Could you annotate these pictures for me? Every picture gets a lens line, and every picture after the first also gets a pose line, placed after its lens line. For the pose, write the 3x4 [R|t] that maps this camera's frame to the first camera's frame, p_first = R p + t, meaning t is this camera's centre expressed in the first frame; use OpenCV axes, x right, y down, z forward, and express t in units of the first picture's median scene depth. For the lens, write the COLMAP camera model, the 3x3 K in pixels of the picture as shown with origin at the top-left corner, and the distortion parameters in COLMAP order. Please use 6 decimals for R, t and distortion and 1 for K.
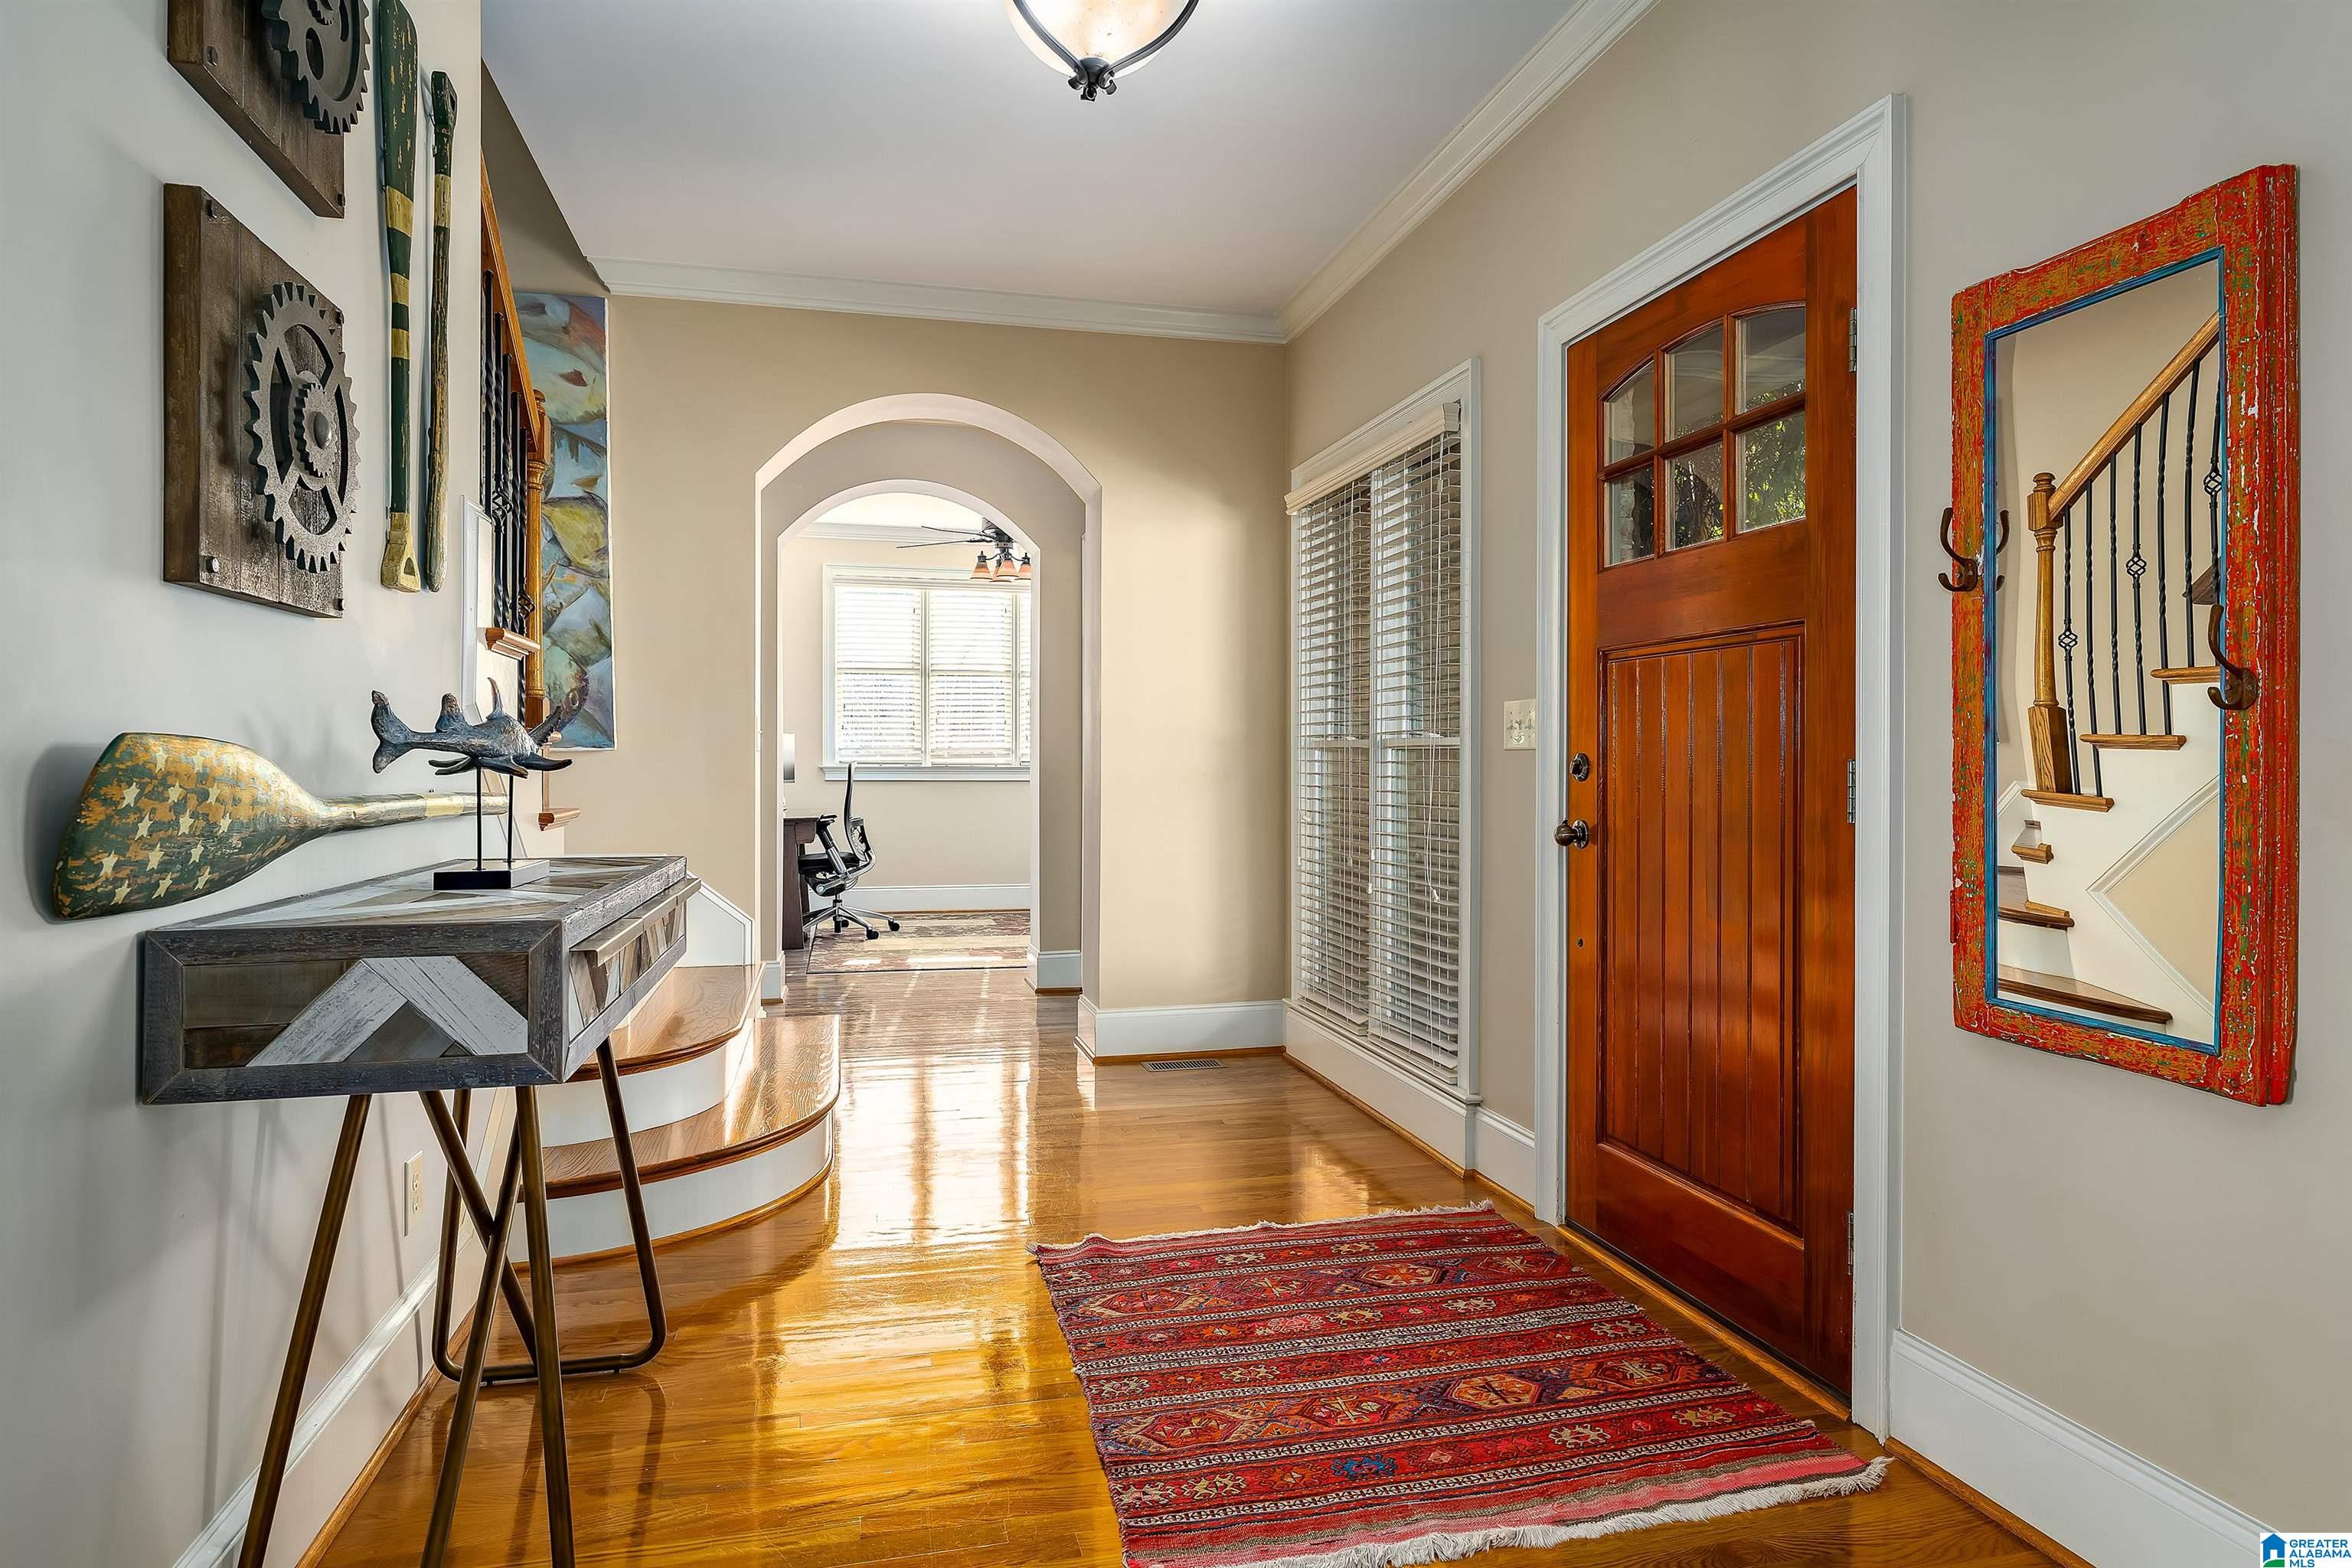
lens RADIAL K [[1345.1, 0, 1175.4], [0, 1345.1, 748.4], [0, 0, 1]] dist [0.004353, 0.000888]
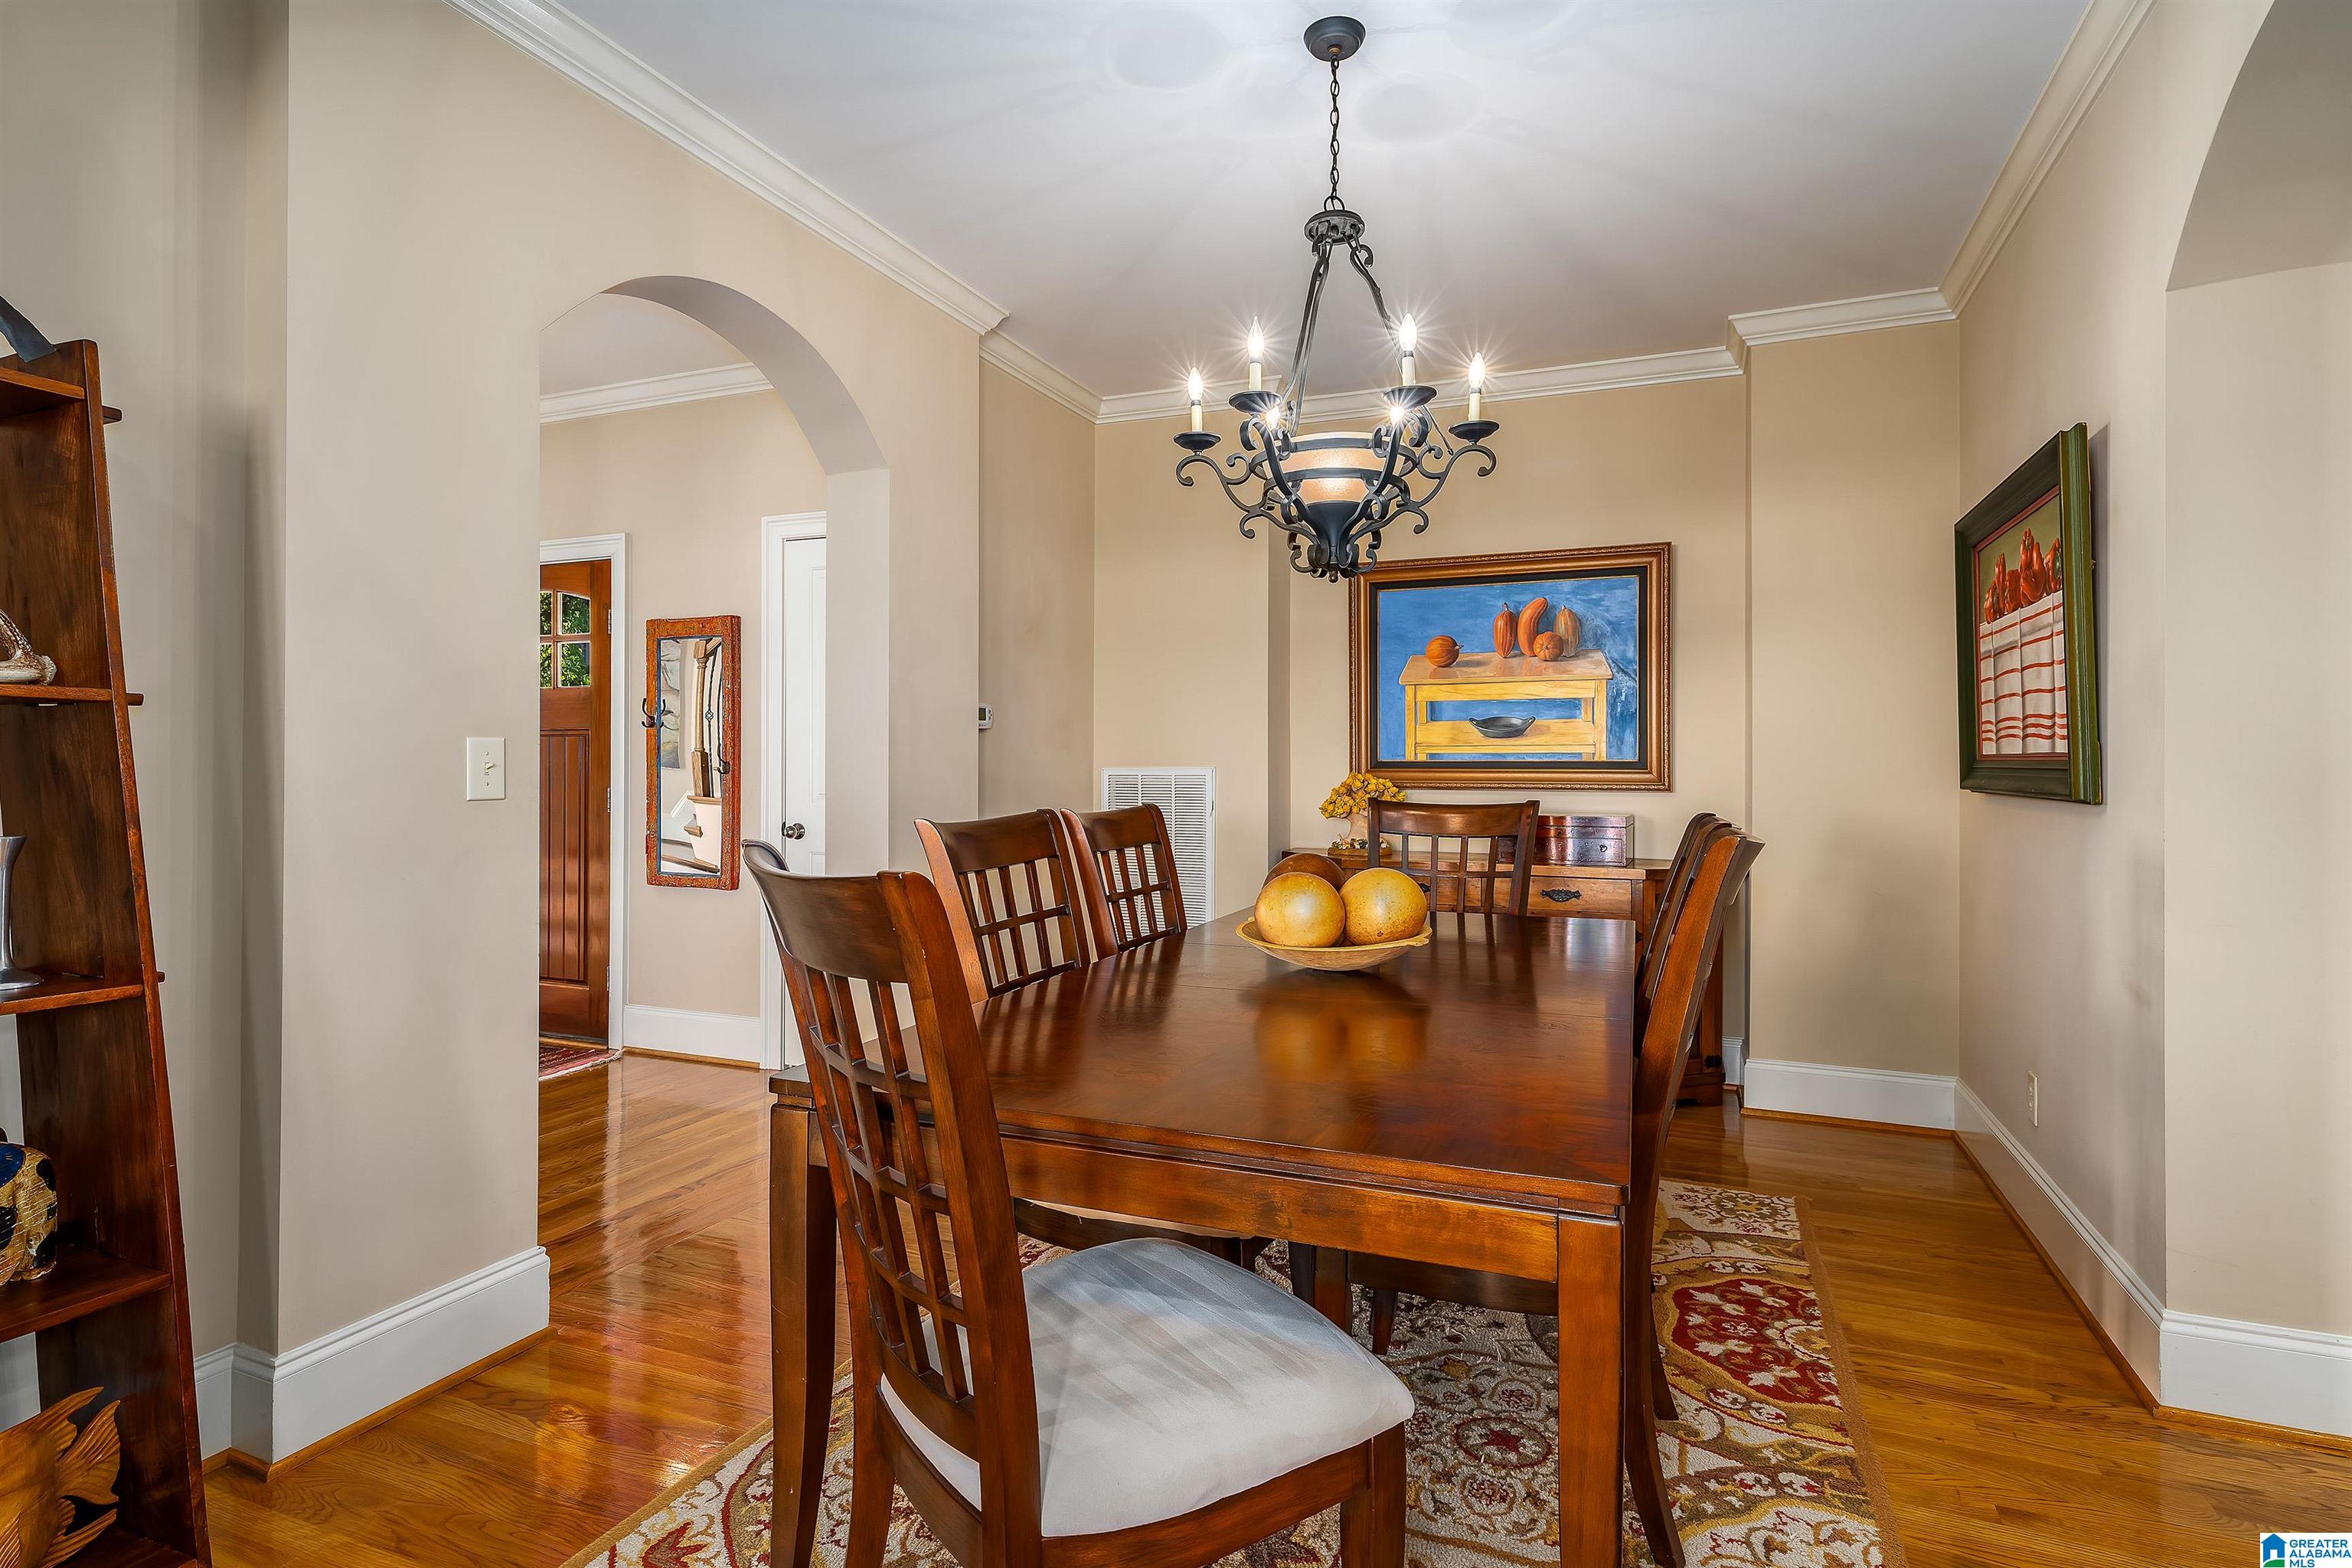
lens RADIAL K [[1197.3, 0, 1176.0], [0, 1197.3, 784.0], [0, 0, 1]] dist [0.000482, 0.000022]
pose [[0.595594, -0.008983, 0.803235, -0.716366], [-0.007039, 0.999841, 0.016401, -0.046725], [-0.803255, -0.015423, 0.595436, -1.275533]]
